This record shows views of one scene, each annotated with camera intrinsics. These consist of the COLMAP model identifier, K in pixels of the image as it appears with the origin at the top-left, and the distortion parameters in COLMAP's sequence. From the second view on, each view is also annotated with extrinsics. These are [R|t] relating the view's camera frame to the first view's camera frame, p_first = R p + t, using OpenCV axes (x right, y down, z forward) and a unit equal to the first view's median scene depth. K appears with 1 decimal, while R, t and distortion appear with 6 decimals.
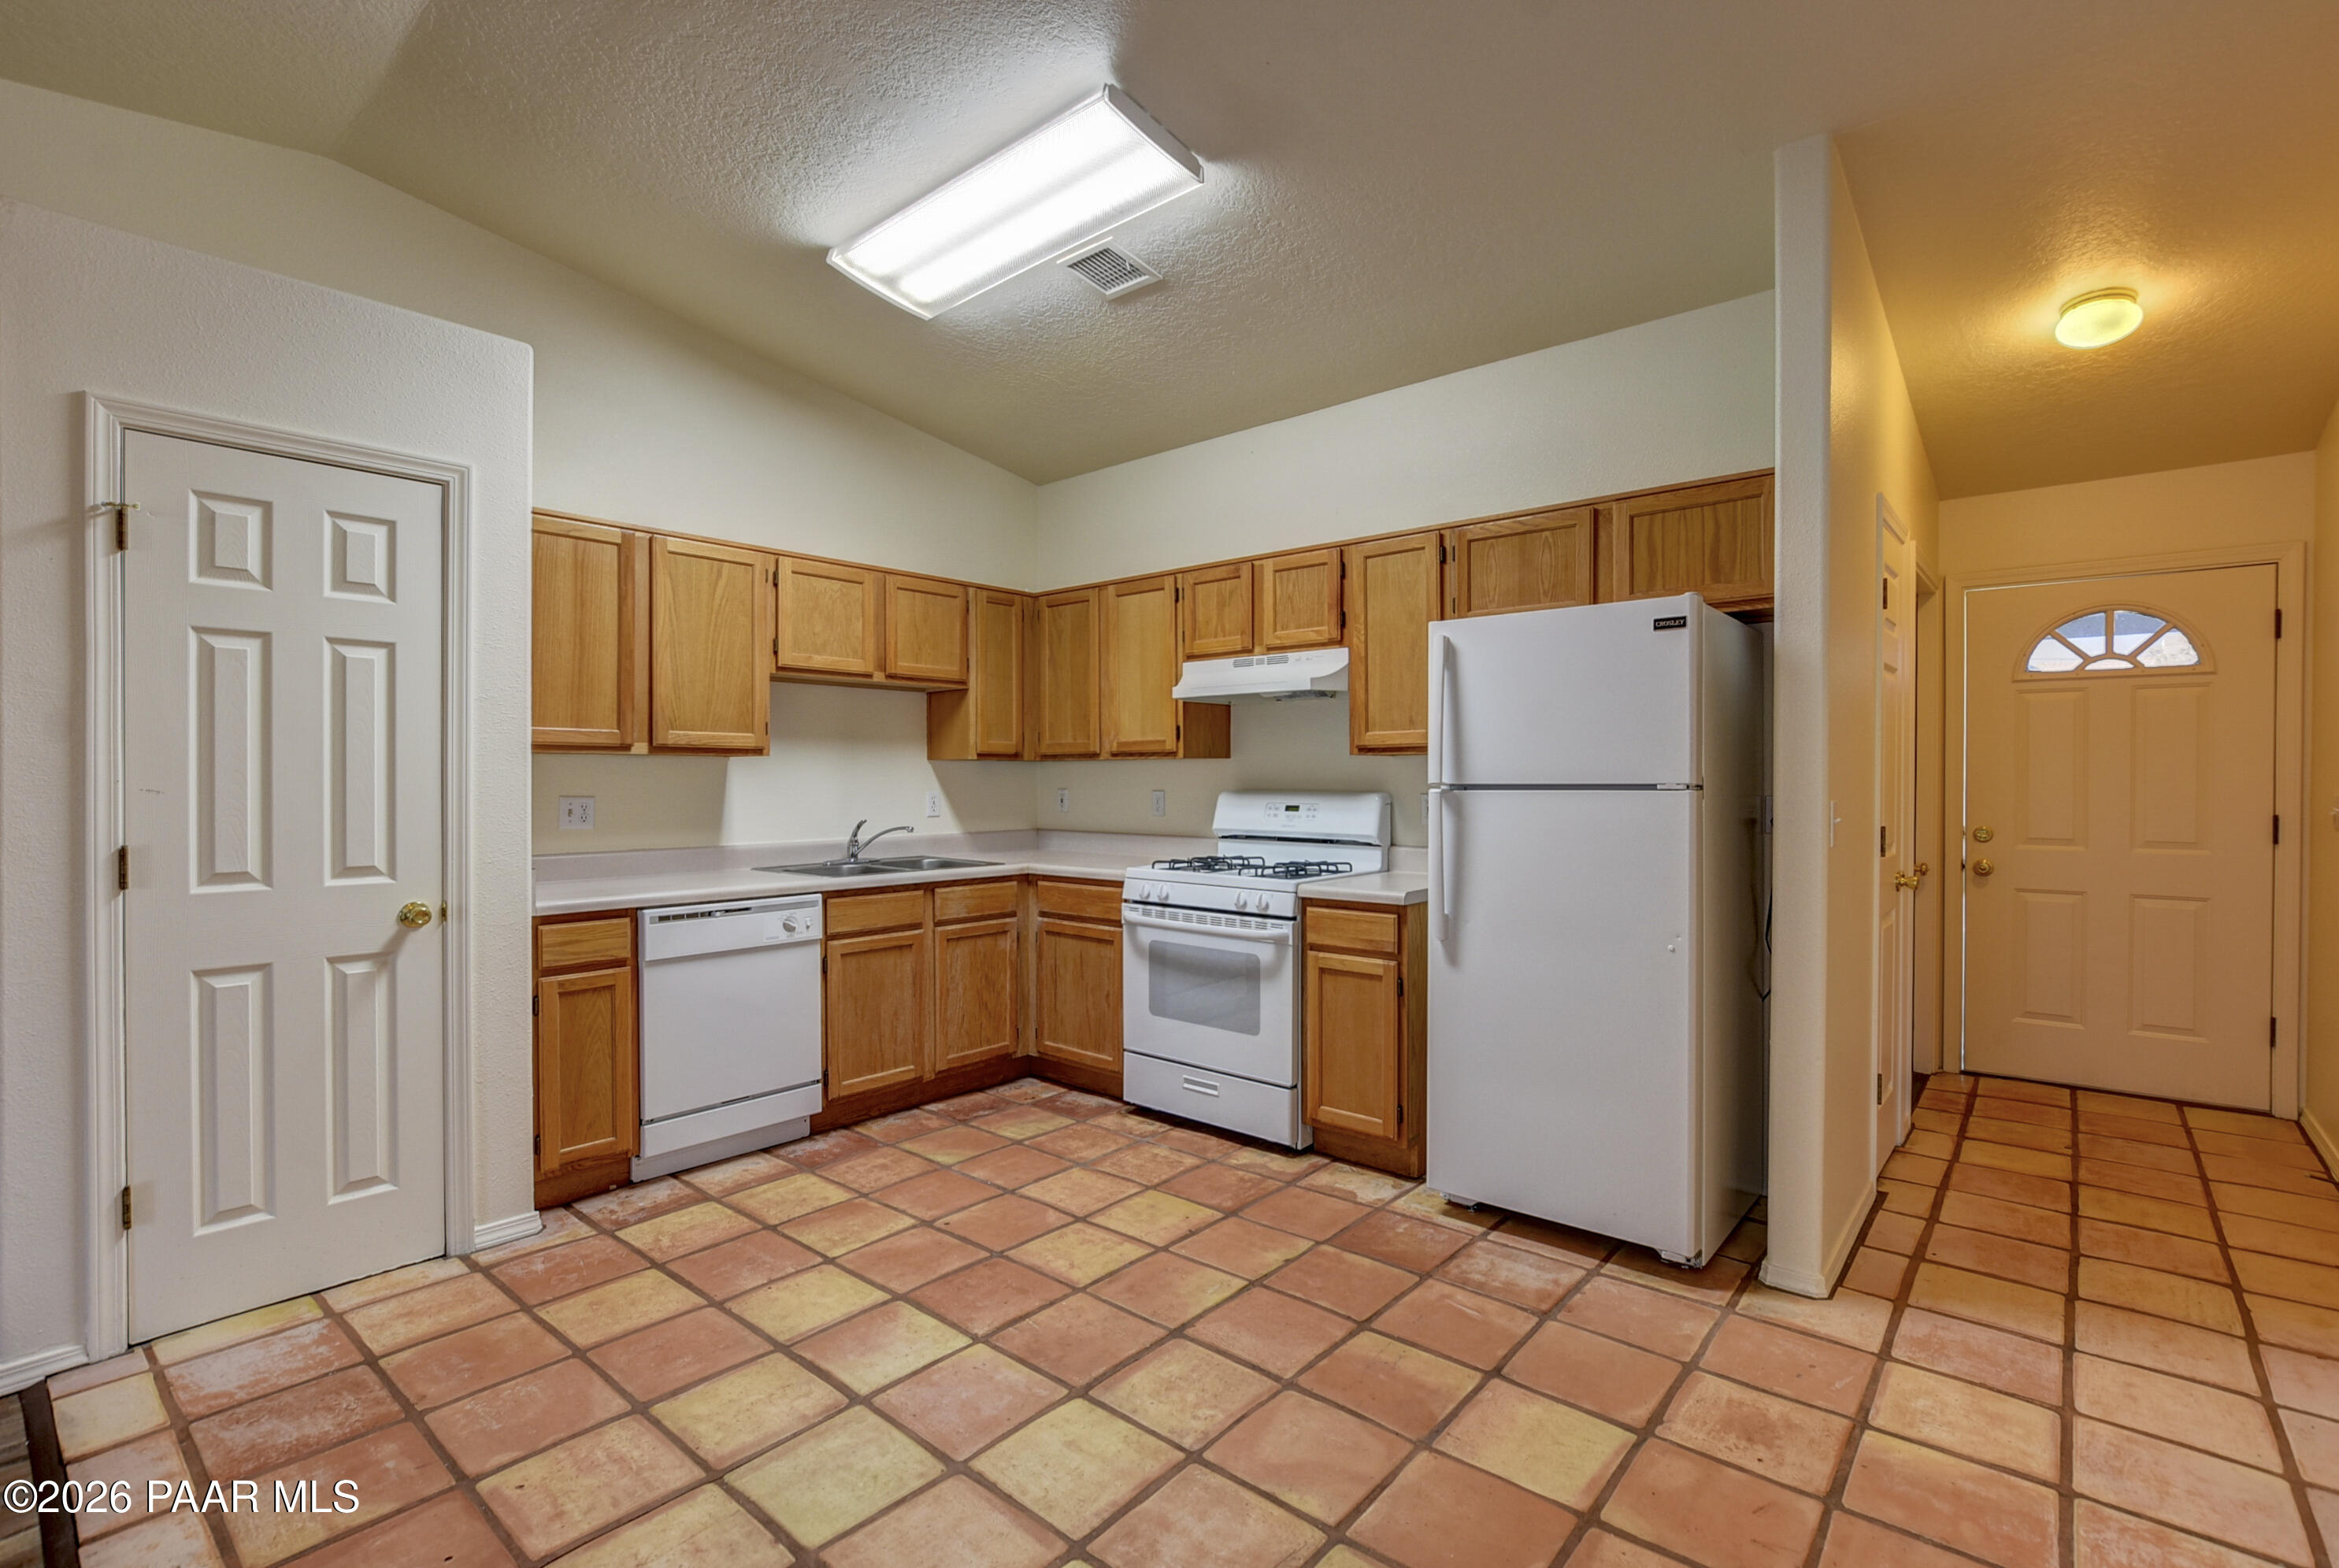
lens RADIAL K [[1054.6, 0, 1169.5], [0, 1054.6, 784.0], [0, 0, 1]] dist [-0.015803, 0.001109]
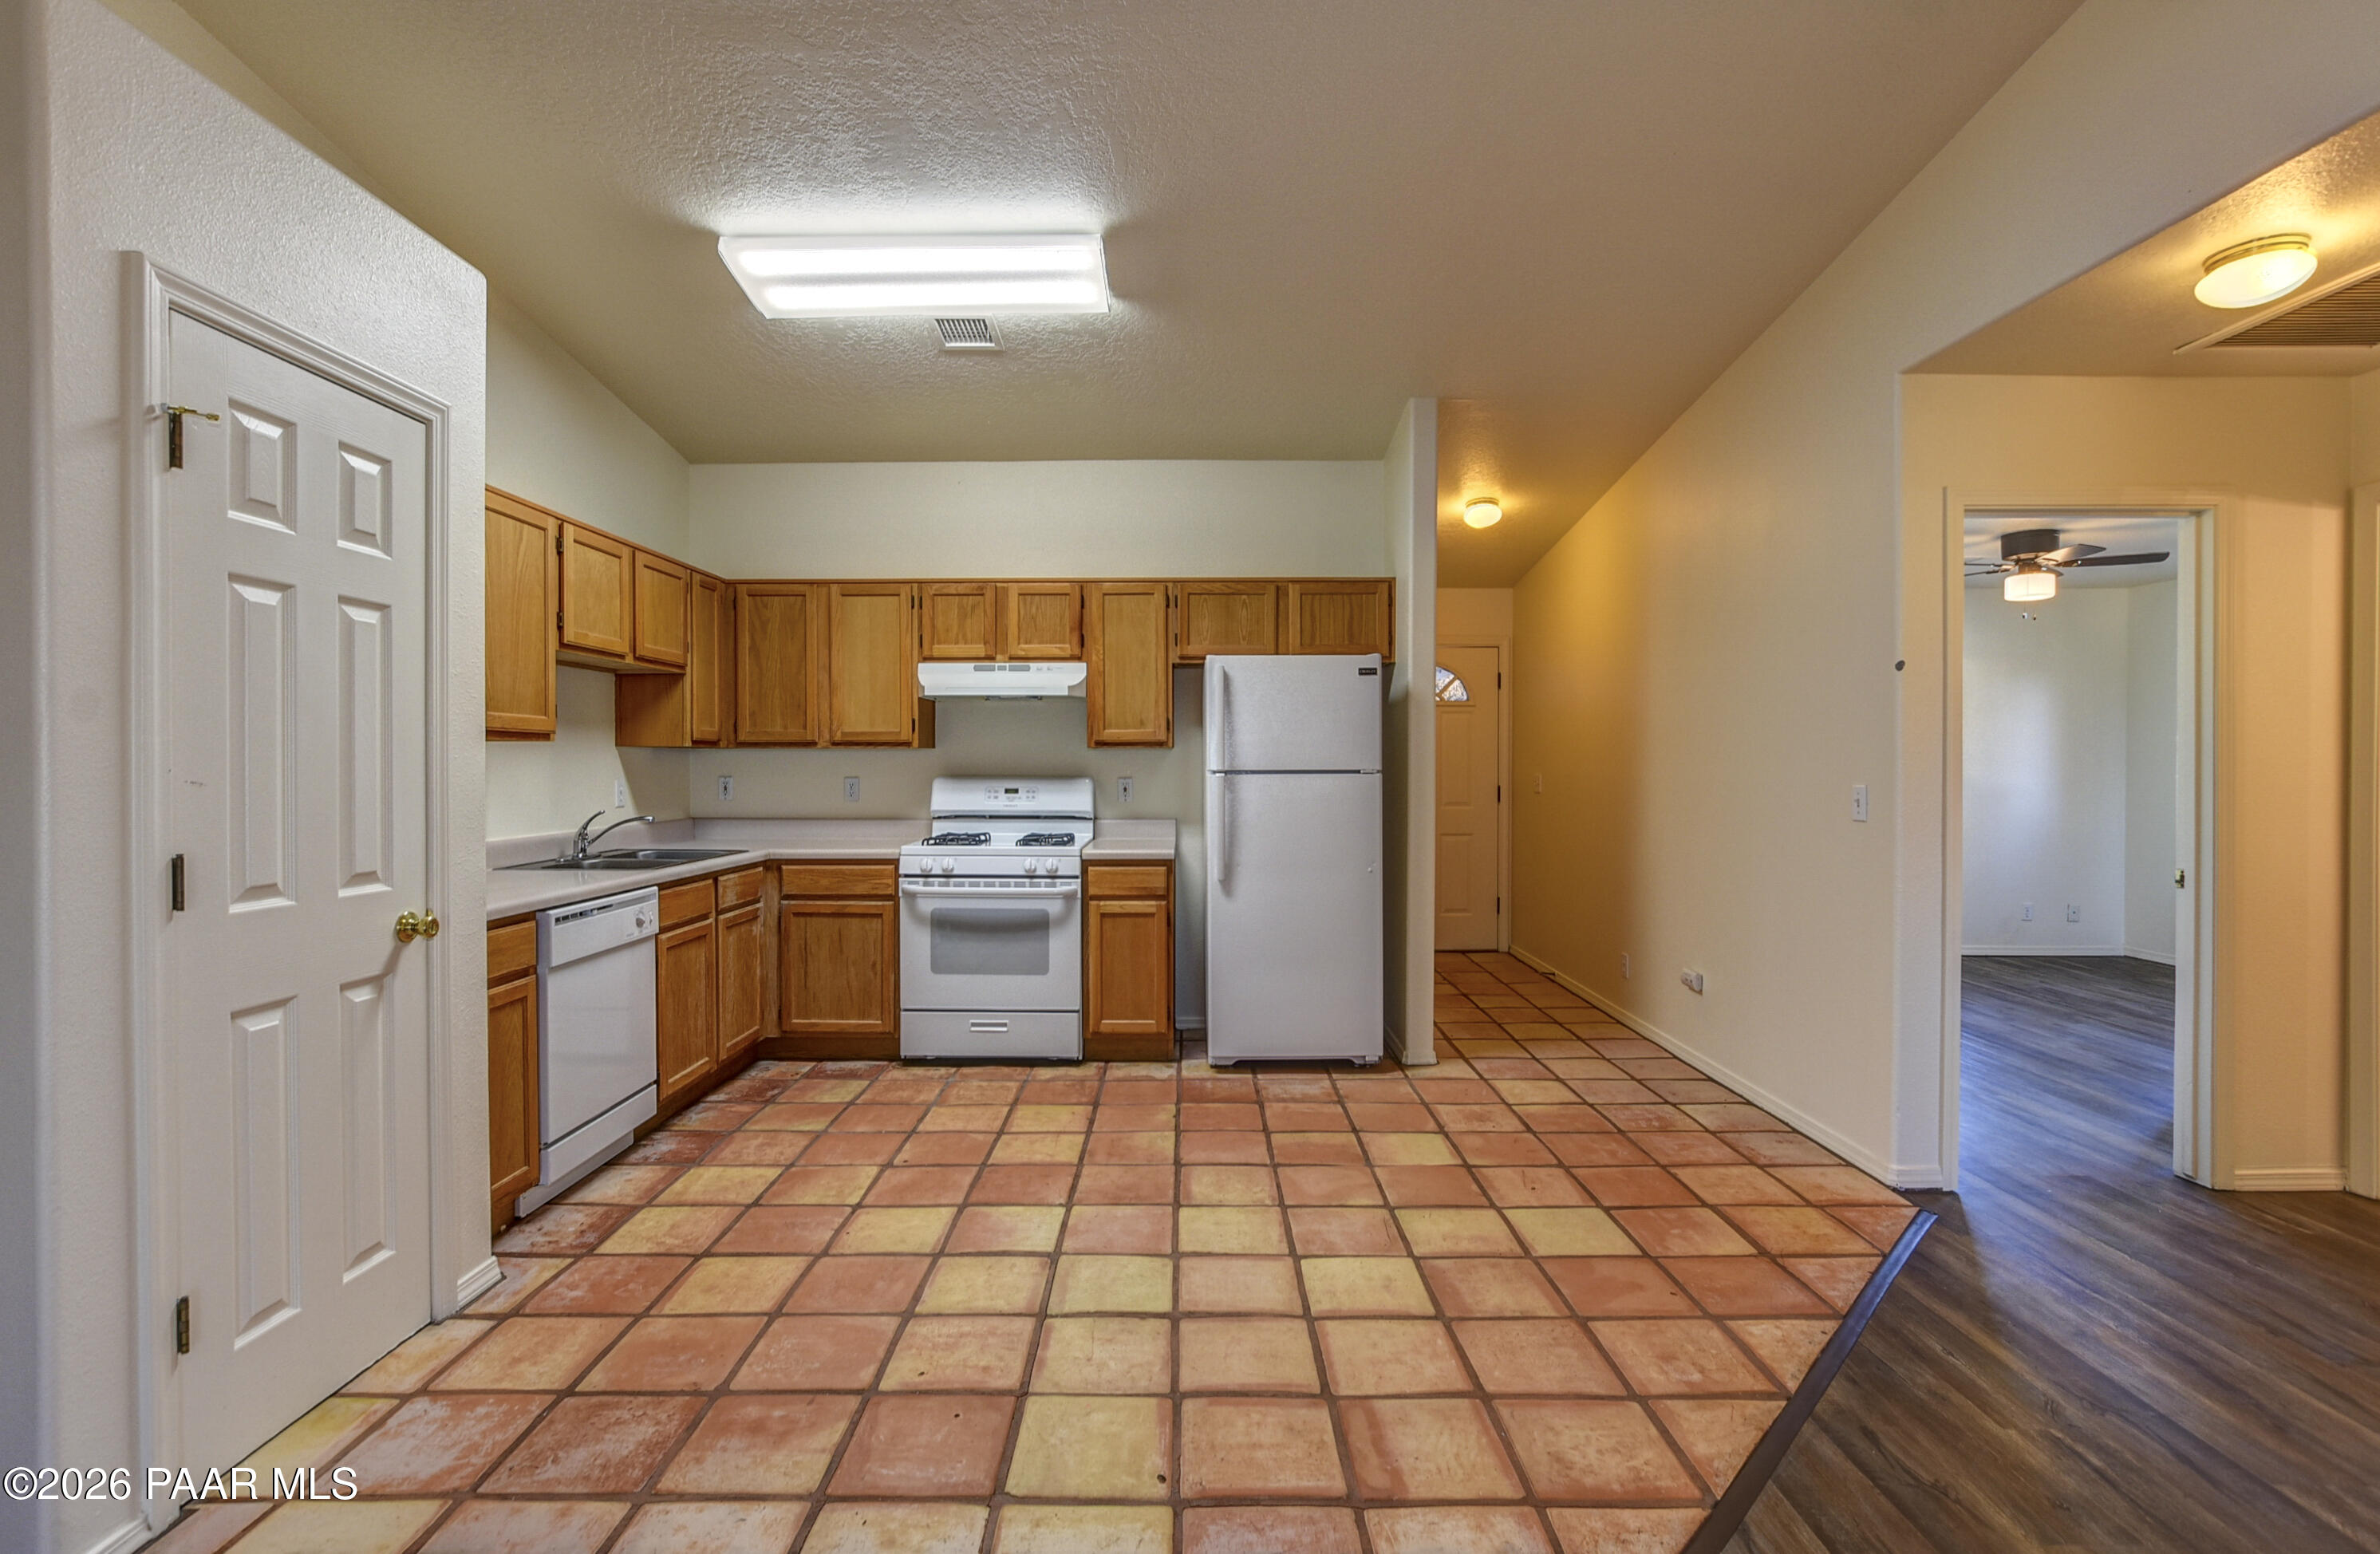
lens RADIAL K [[1054.9, 0, 1190.0], [0, 1054.9, 777.0], [0, 0, 1]] dist [-0.016061, 0.000107]
pose [[0.755529, -0.006706, 0.655081, -0.602050], [0.003065, 0.999973, 0.006702, -0.000419], [-0.655108, -0.003056, 0.755529, -0.042919]]
